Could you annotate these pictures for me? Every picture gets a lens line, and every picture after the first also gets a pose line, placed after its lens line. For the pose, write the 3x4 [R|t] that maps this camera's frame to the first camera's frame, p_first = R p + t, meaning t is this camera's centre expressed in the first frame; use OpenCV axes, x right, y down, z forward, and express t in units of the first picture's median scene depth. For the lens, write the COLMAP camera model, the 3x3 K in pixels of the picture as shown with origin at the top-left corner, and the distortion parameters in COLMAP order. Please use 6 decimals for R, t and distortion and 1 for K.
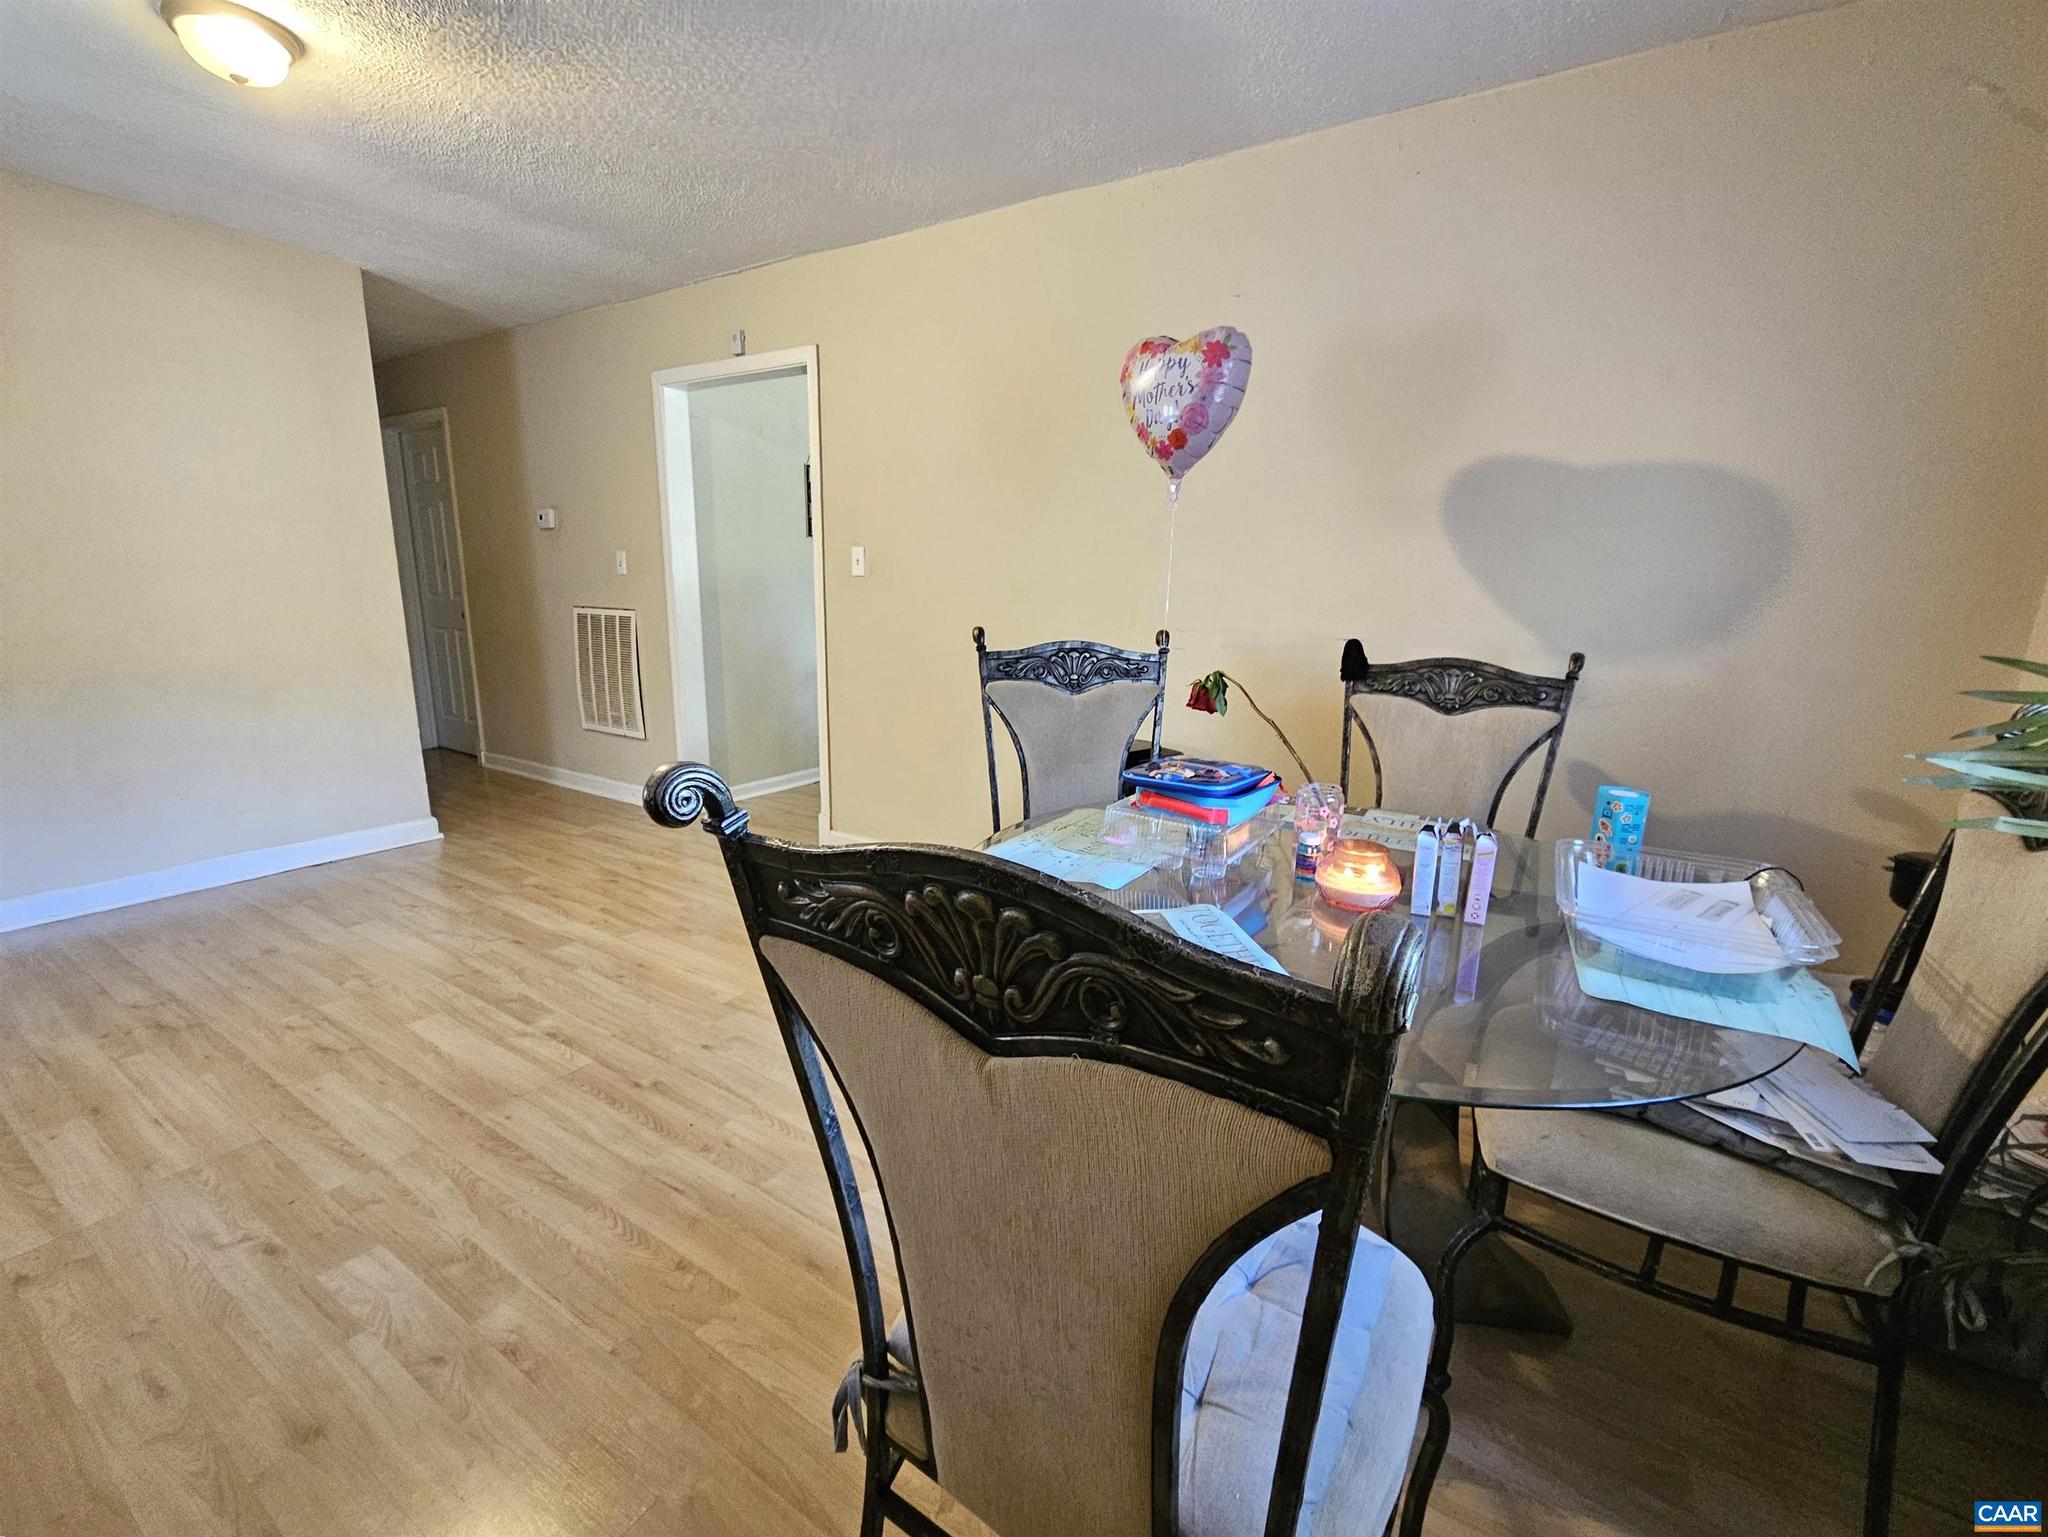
lens RADIAL K [[844.1, 0, 1024.0], [0, 844.1, 768.5], [0, 0, 1]] dist [-0.000008, 0.000158]
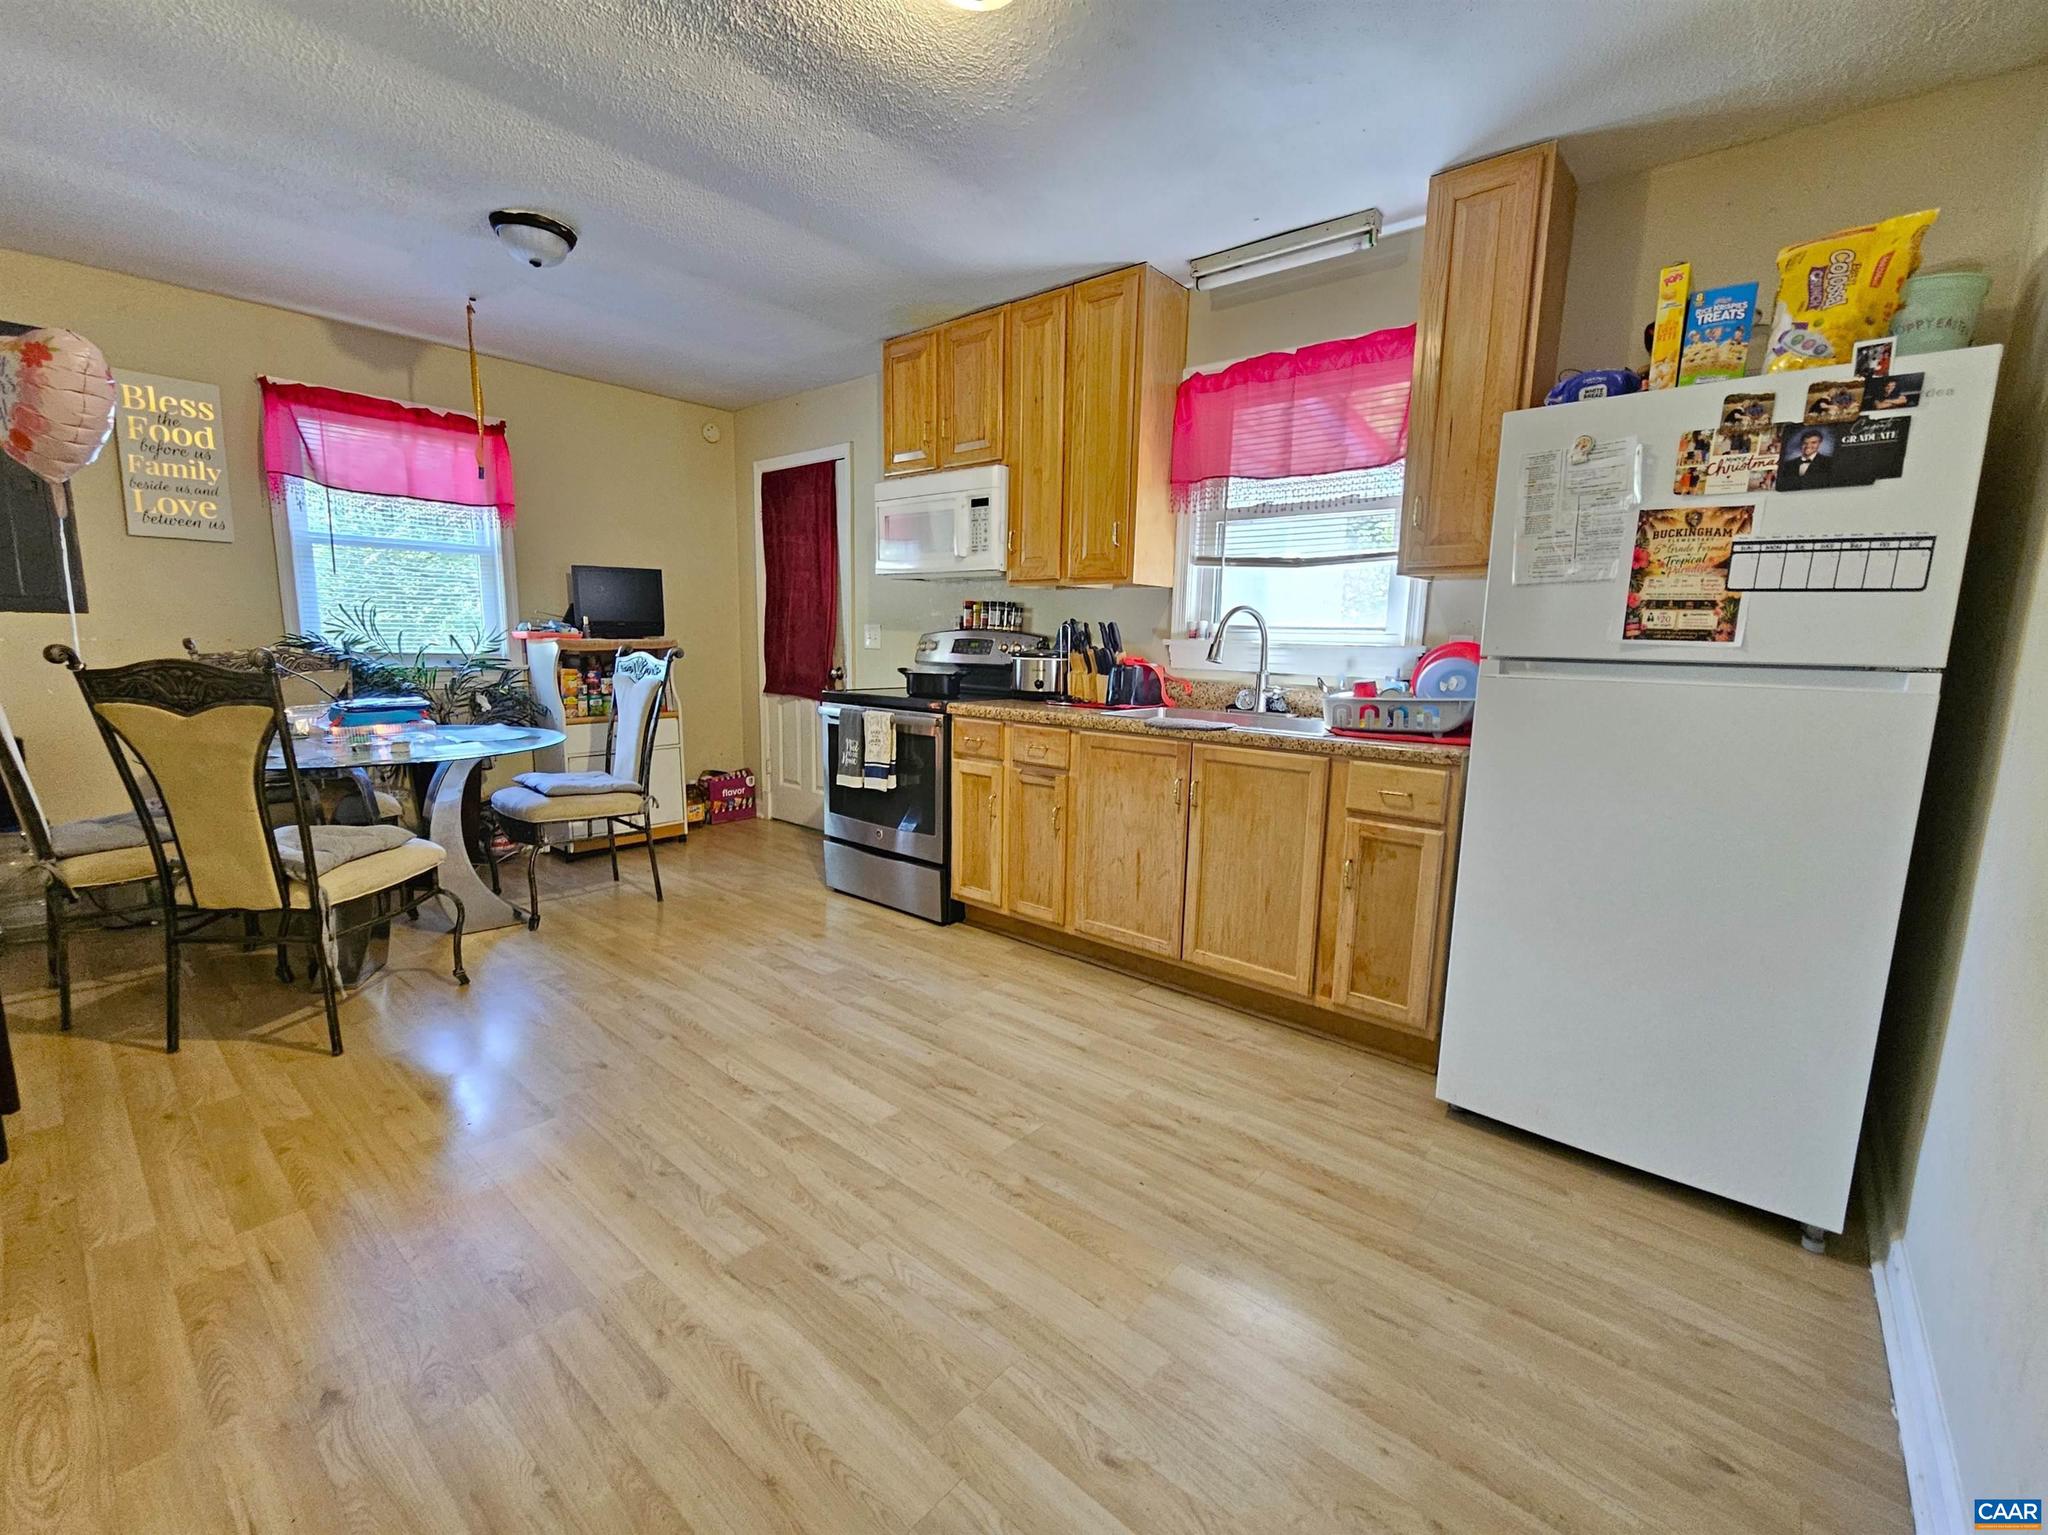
lens RADIAL K [[875.1, 0, 1024.0], [0, 875.1, 767.5], [0, 0, 1]] dist [-0.002666, 0.000083]
pose [[-0.987141, -0.066929, 0.145167, -0.999838], [-0.010402, 0.933098, 0.359471, -0.384726], [-0.159514, 0.353339, -0.921795, 1.754702]]
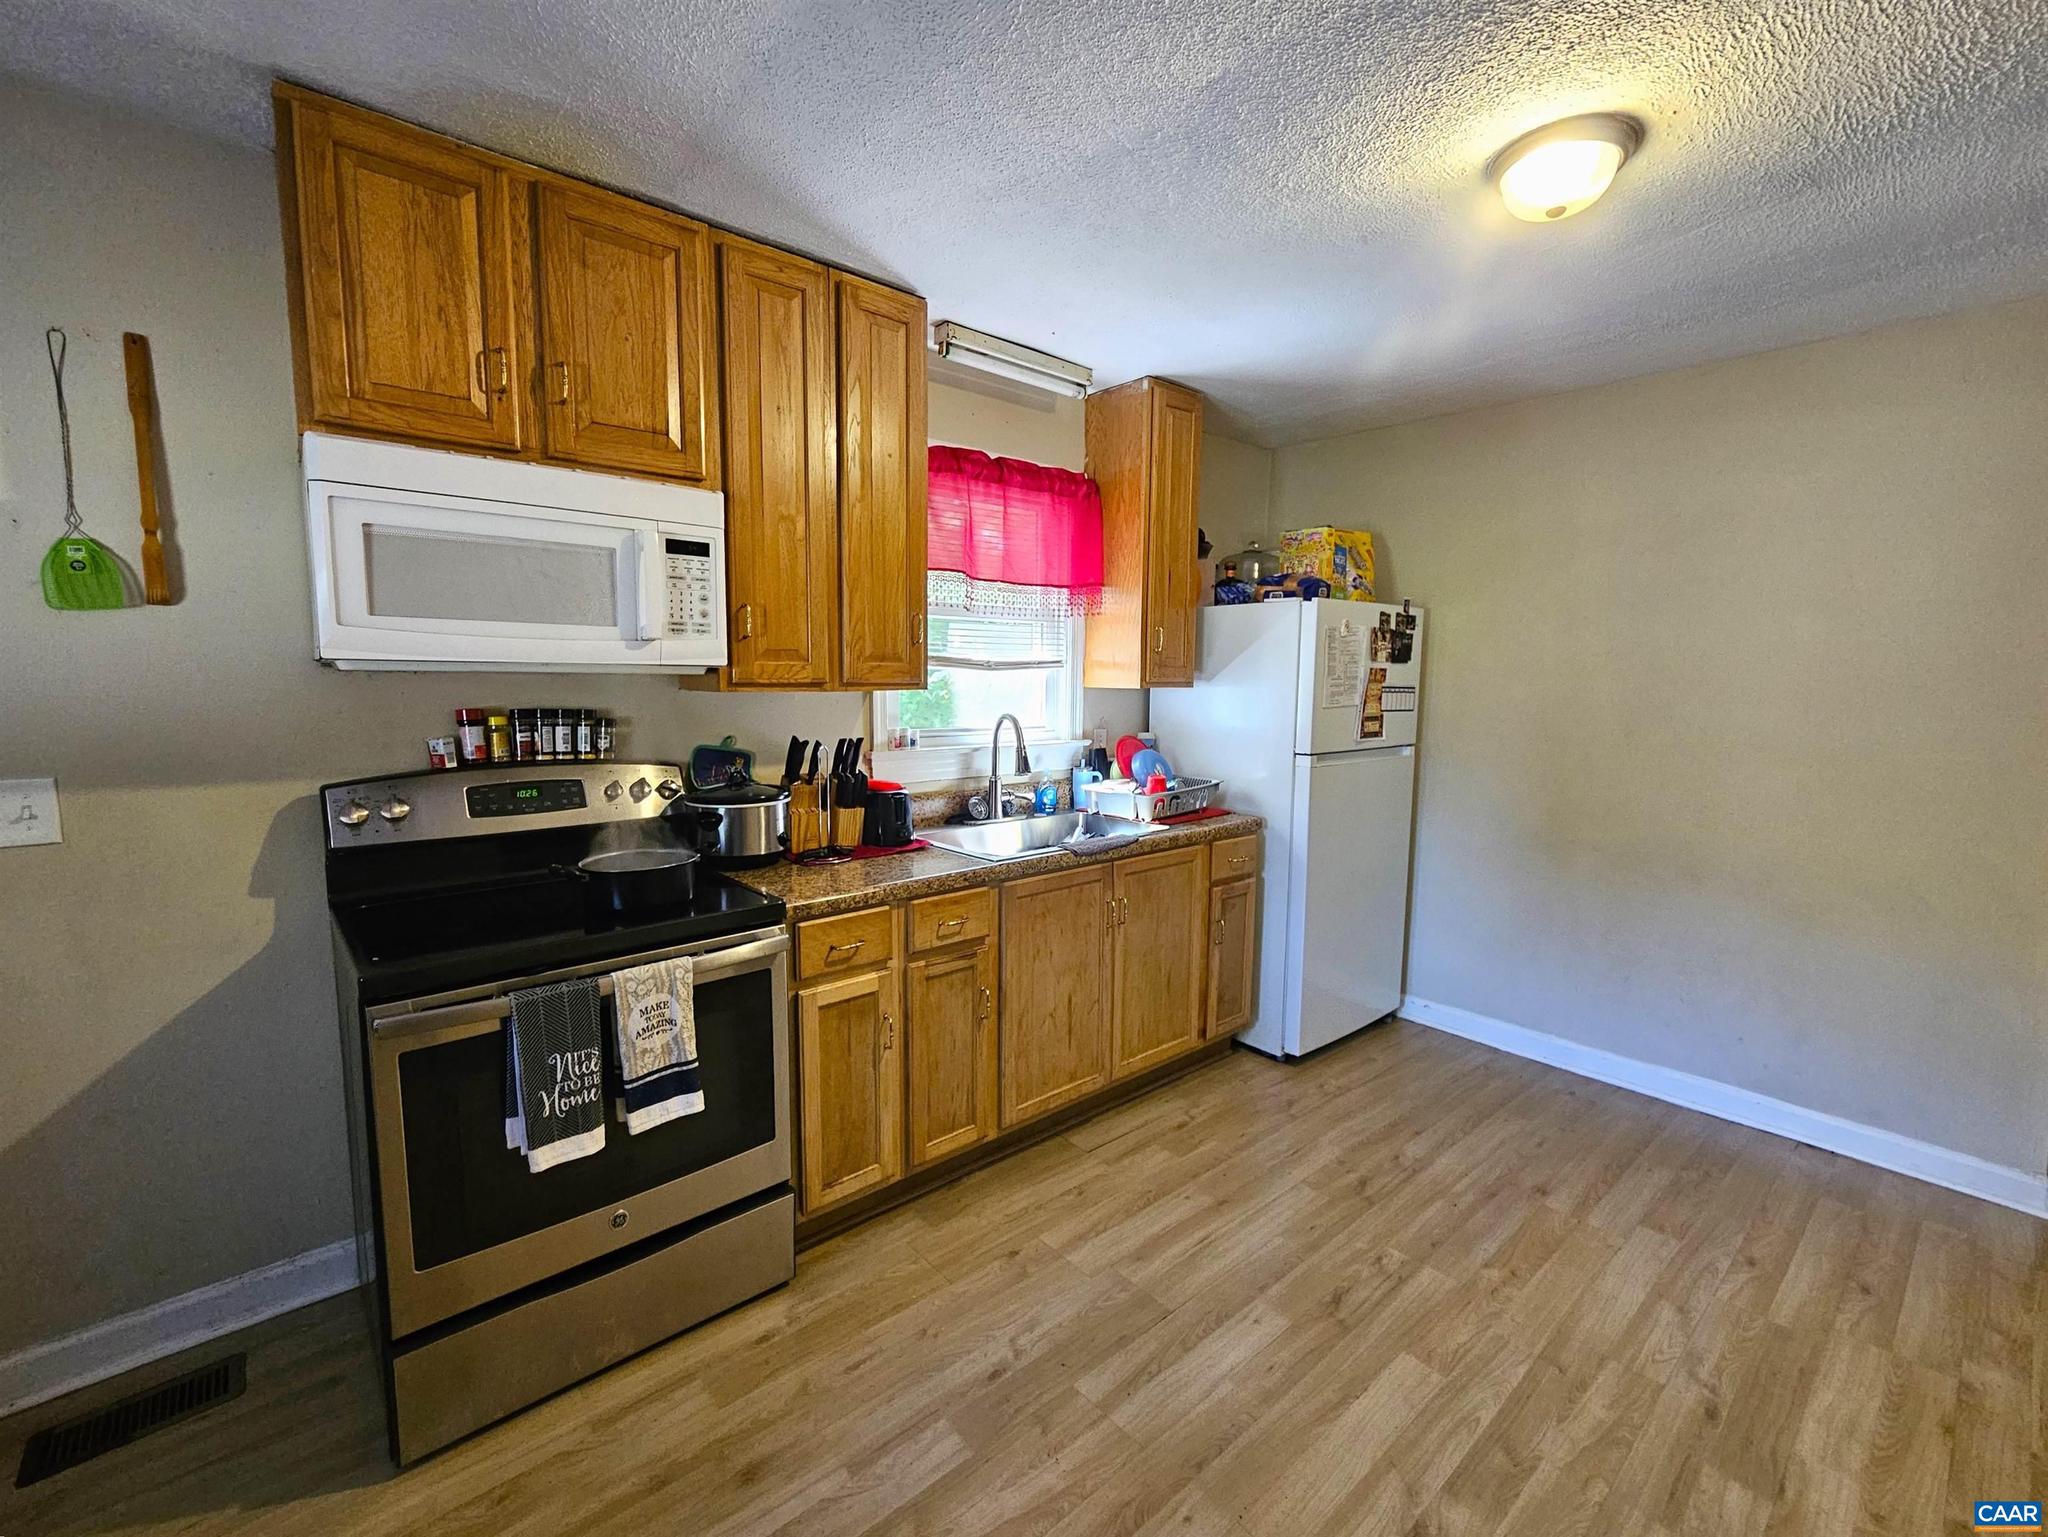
lens RADIAL K [[875.1, 0, 1024.0], [0, 875.1, 768.5], [0, 0, 1]] dist [-0.002666, 0.000083]
pose [[-0.297851, 0.076714, -0.951525, 0.085938], [-0.219633, 0.964518, 0.146512, -0.253943], [0.929003, 0.252625, -0.270434, 0.779948]]
